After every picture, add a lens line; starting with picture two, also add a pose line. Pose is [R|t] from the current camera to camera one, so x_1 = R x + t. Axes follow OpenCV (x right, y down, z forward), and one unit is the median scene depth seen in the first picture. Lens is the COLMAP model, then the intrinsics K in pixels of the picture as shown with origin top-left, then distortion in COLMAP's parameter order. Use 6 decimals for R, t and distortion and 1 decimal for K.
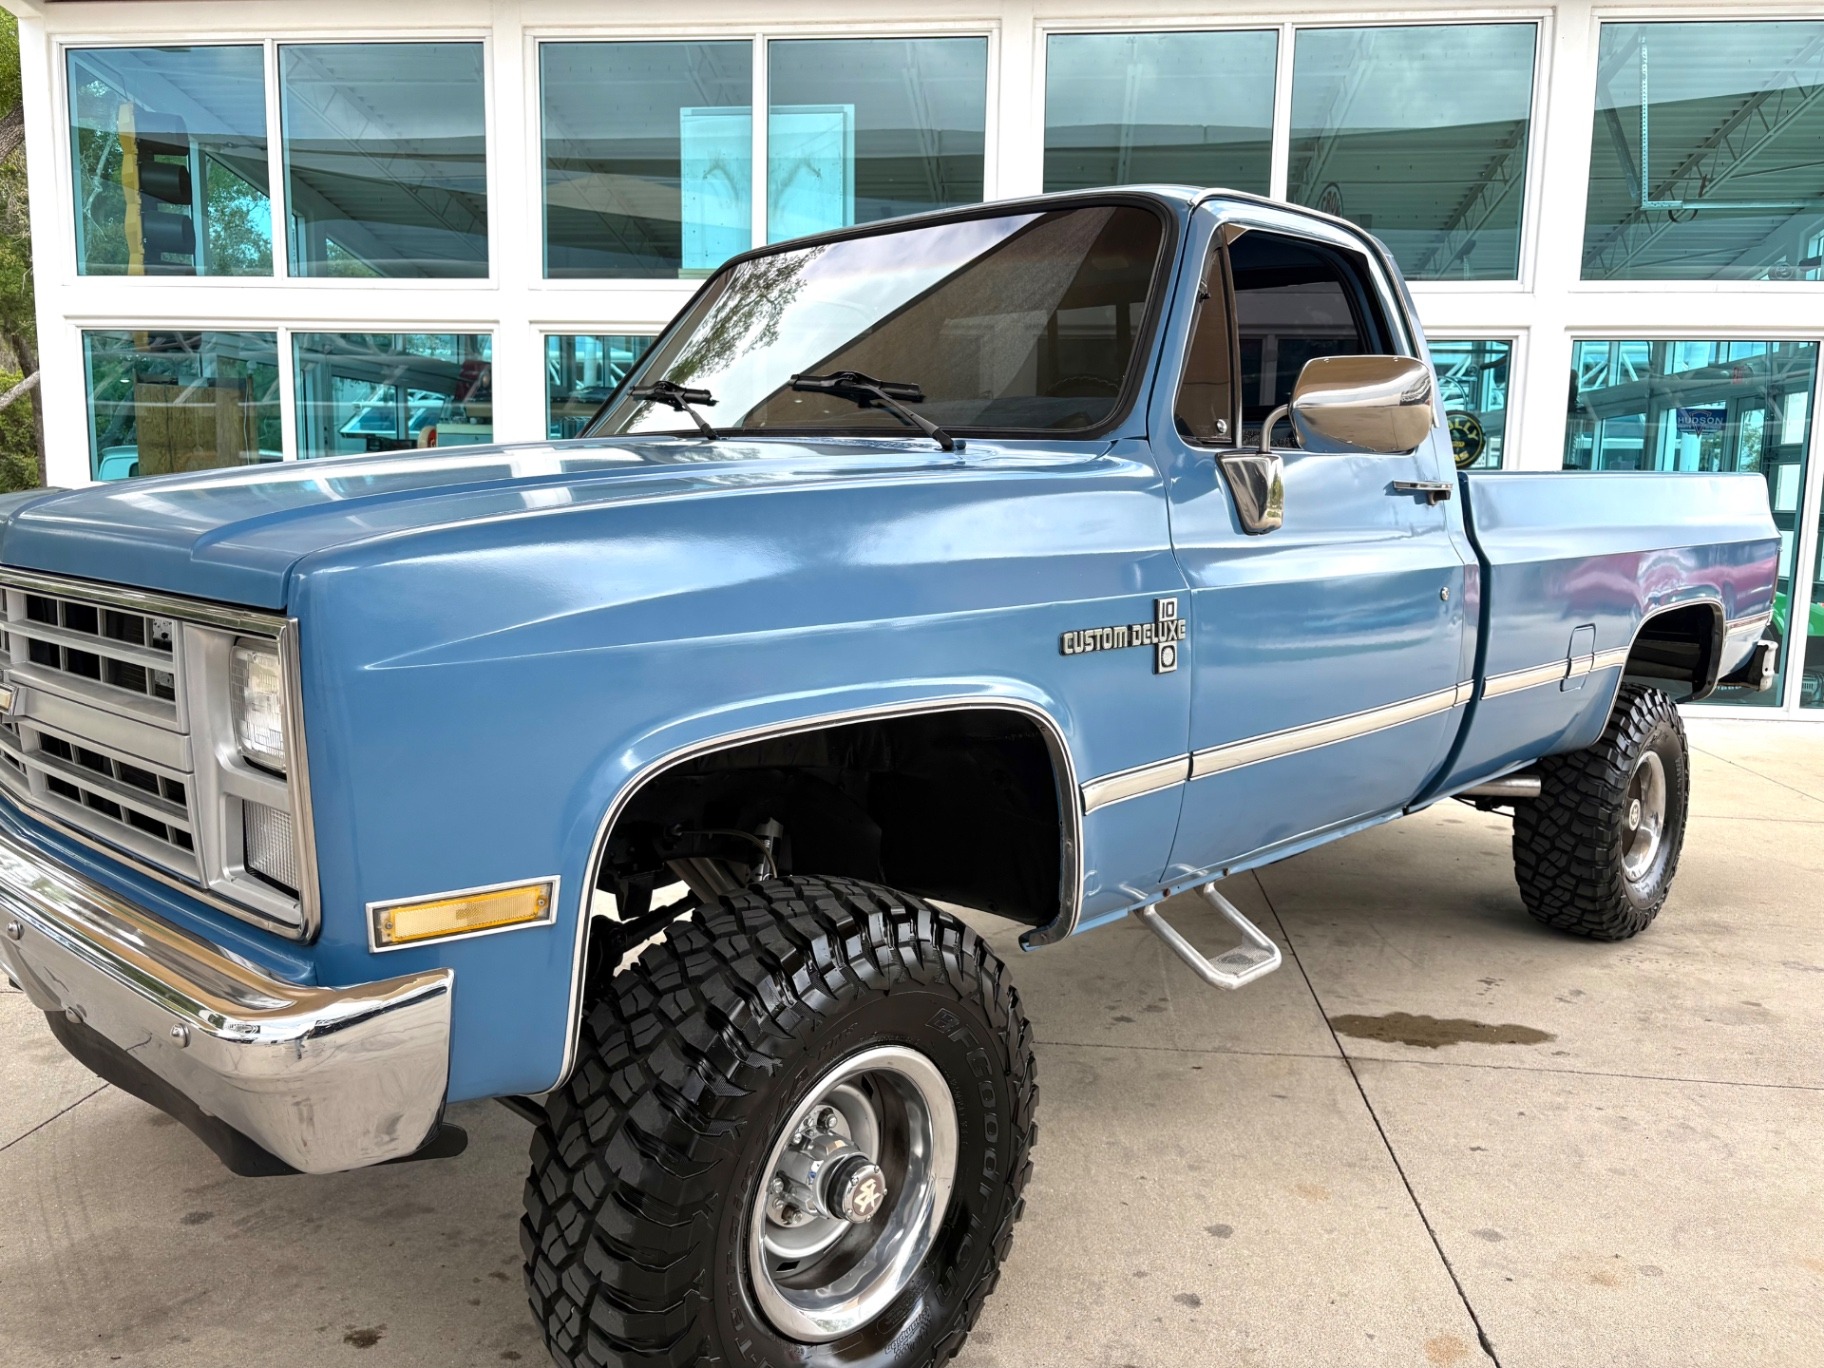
lens RADIAL K [[1382.5, 0, 910.9], [0, 1382.5, 682.4], [0, 0, 1]] dist [0.053689, -0.053680]
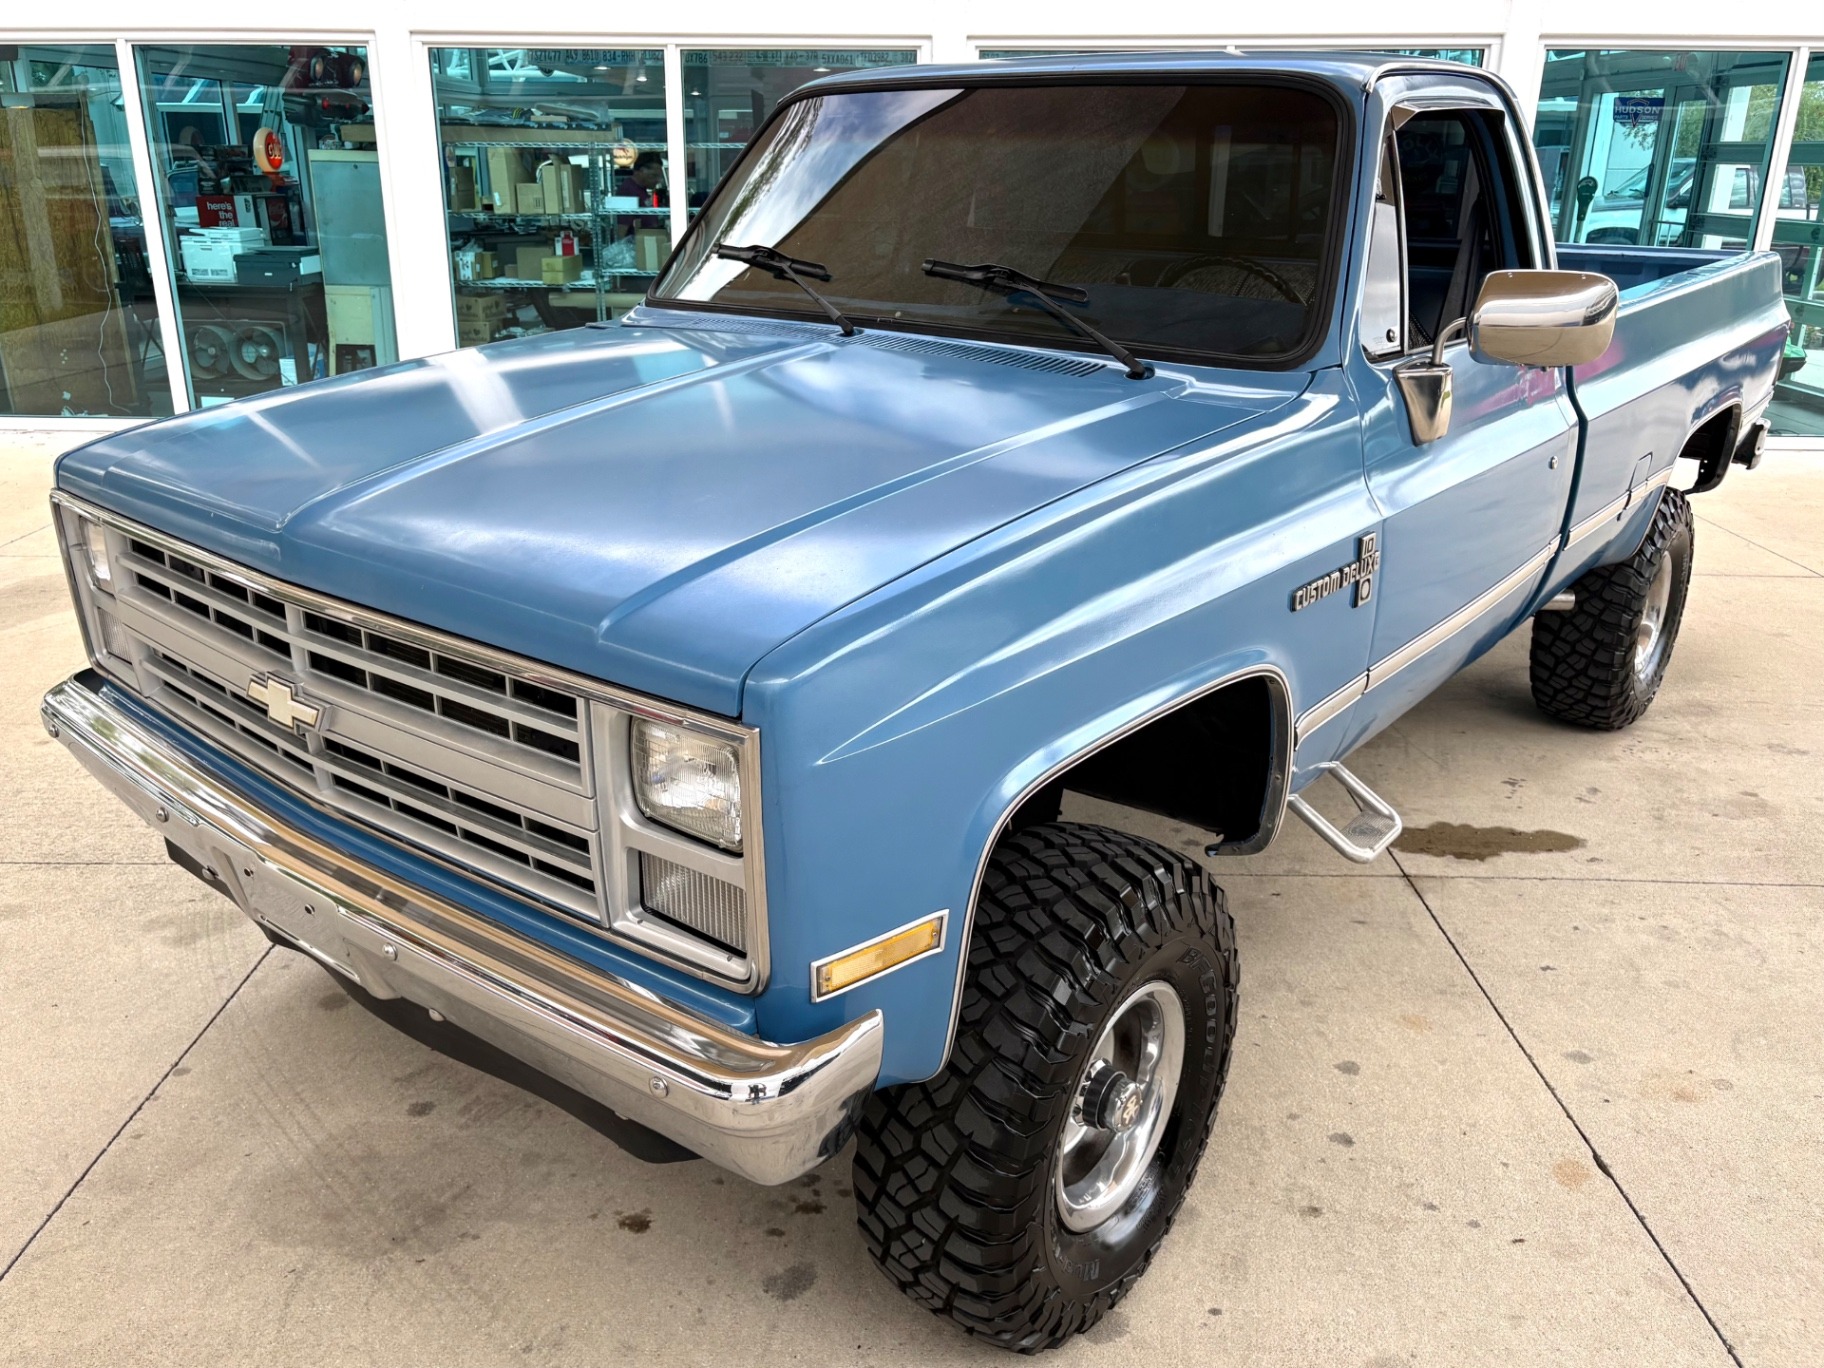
lens RADIAL K [[1437.2, 0, 866.7], [0, 1437.2, 680.5], [0, 0, 1]] dist [0.026598, -0.006414]
pose [[0.996772, -0.039473, 0.069916, -0.188351], [0.023543, 0.976219, 0.215506, -0.137845], [-0.076760, -0.213164, 0.973996, -0.030009]]
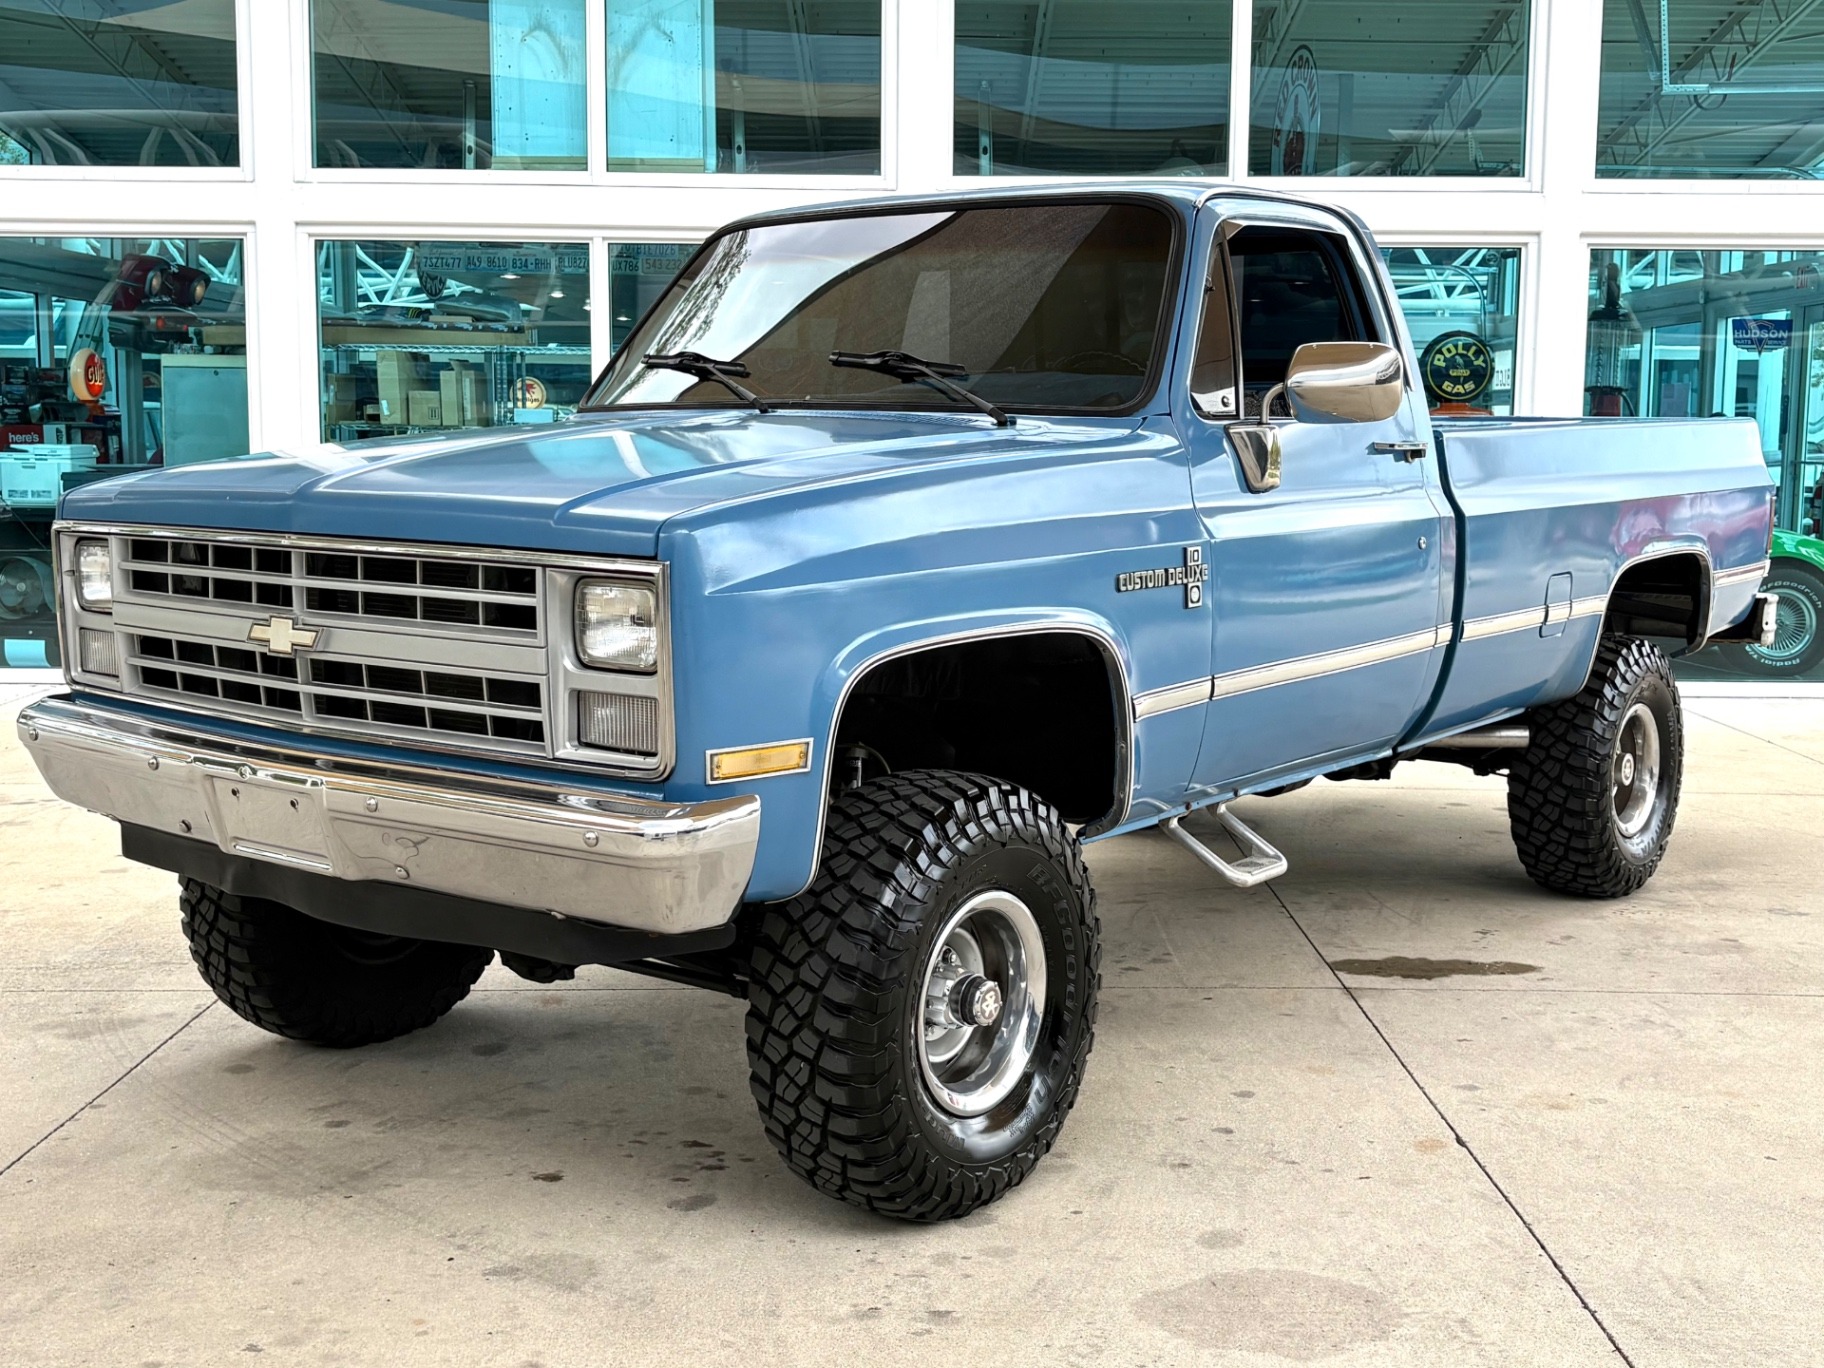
lens RADIAL K [[2085.1, 0, 912.0], [0, 2085.1, 684.0], [0, 0, 1]] dist [0.196385, -0.701585]
pose [[0.994322, -0.023402, 0.103808, -0.181161], [0.024723, 0.999629, -0.011459, 0.053272], [-0.103502, 0.013961, 0.994531, -0.573080]]
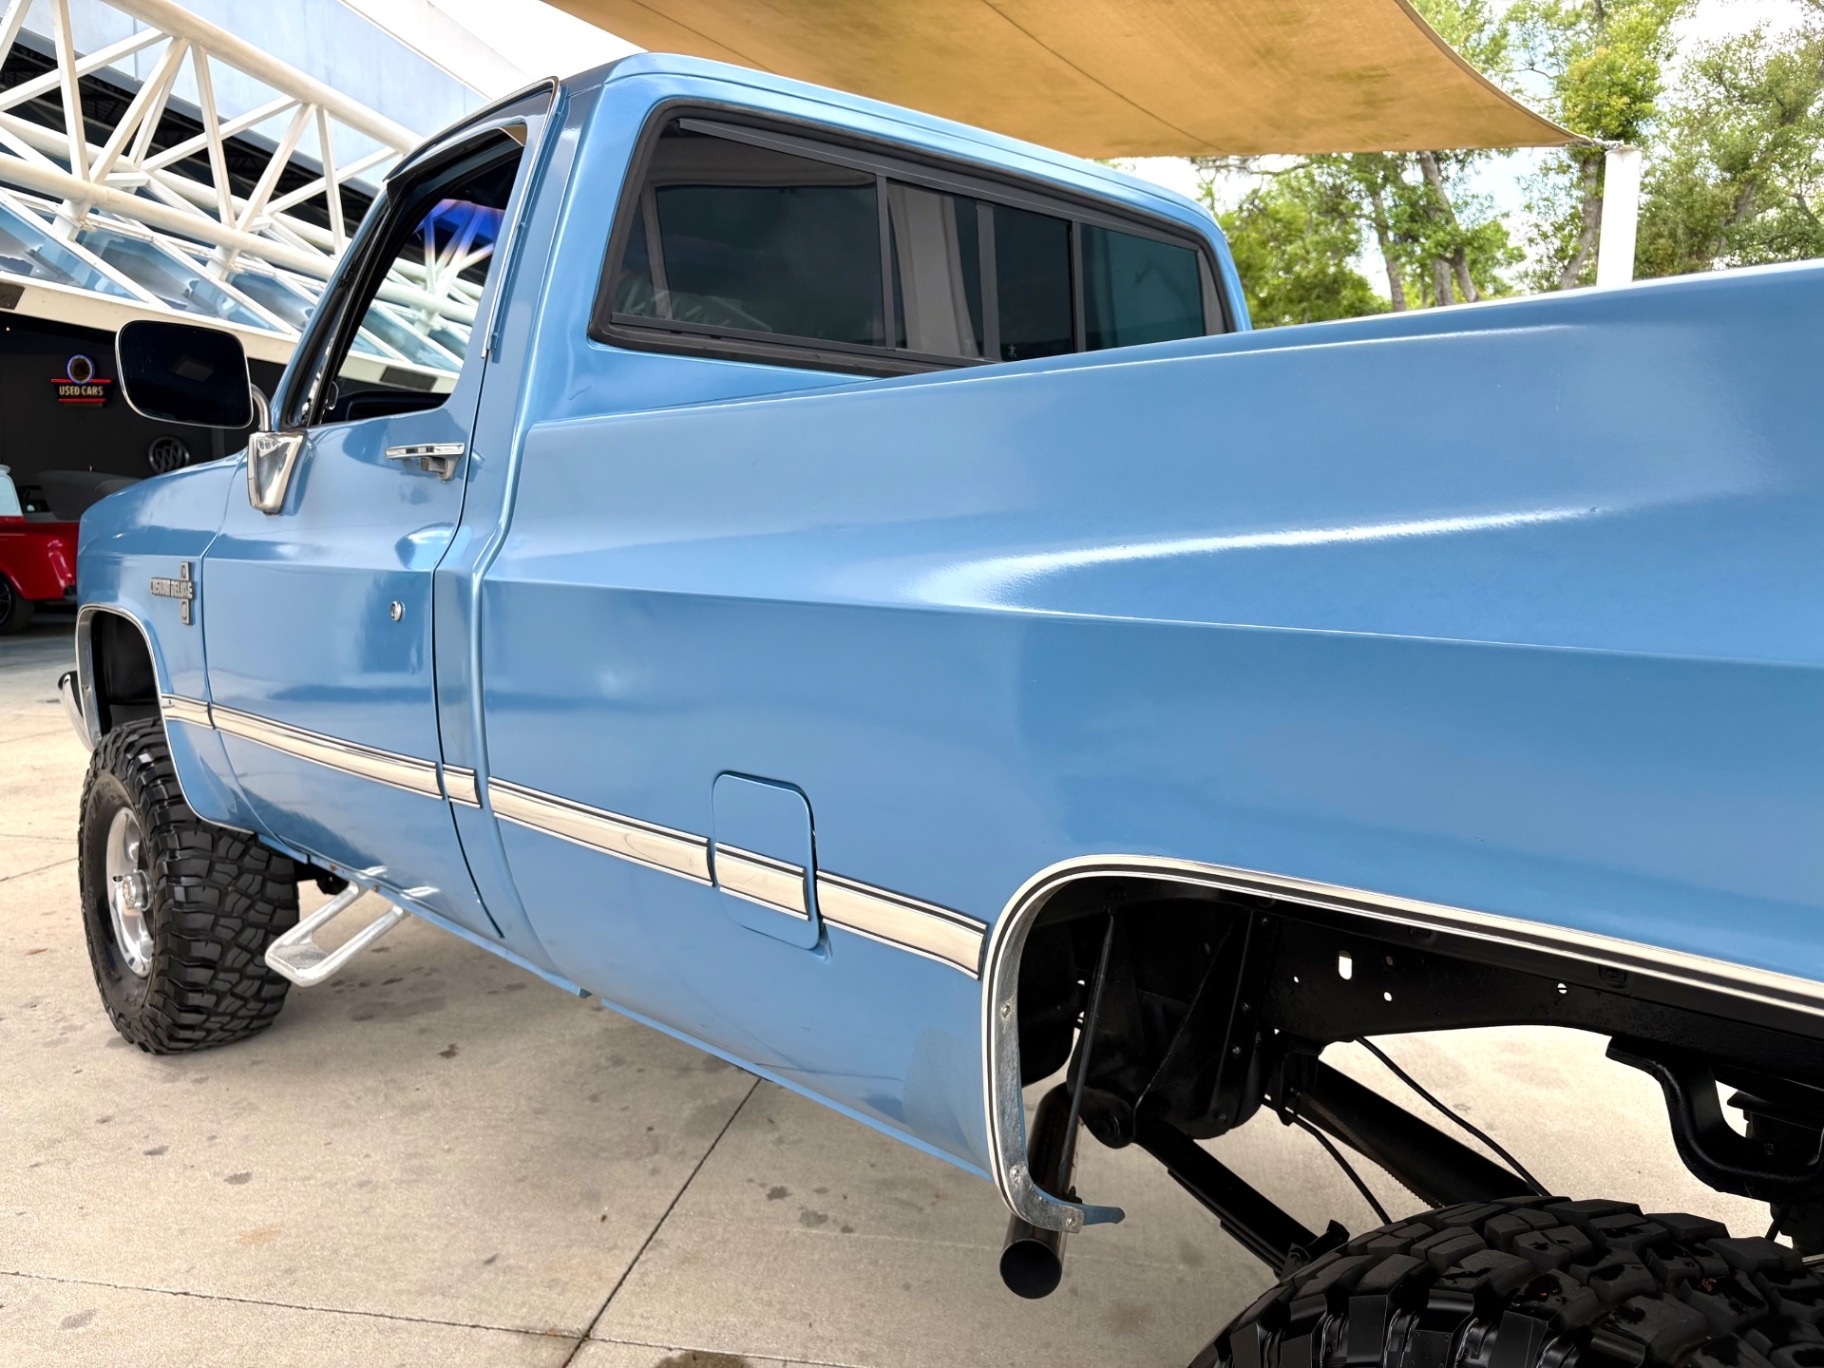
lens RADIAL K [[1382.5, 0, 910.9], [0, 1382.5, 682.4], [0, 0, 1]] dist [0.053689, -0.053680]
pose [[-0.045146, 0.097239, -0.994237, 0.971000], [-0.152595, 0.982900, 0.103060, -0.127343], [0.987257, 0.156369, -0.029535, 1.181098]]
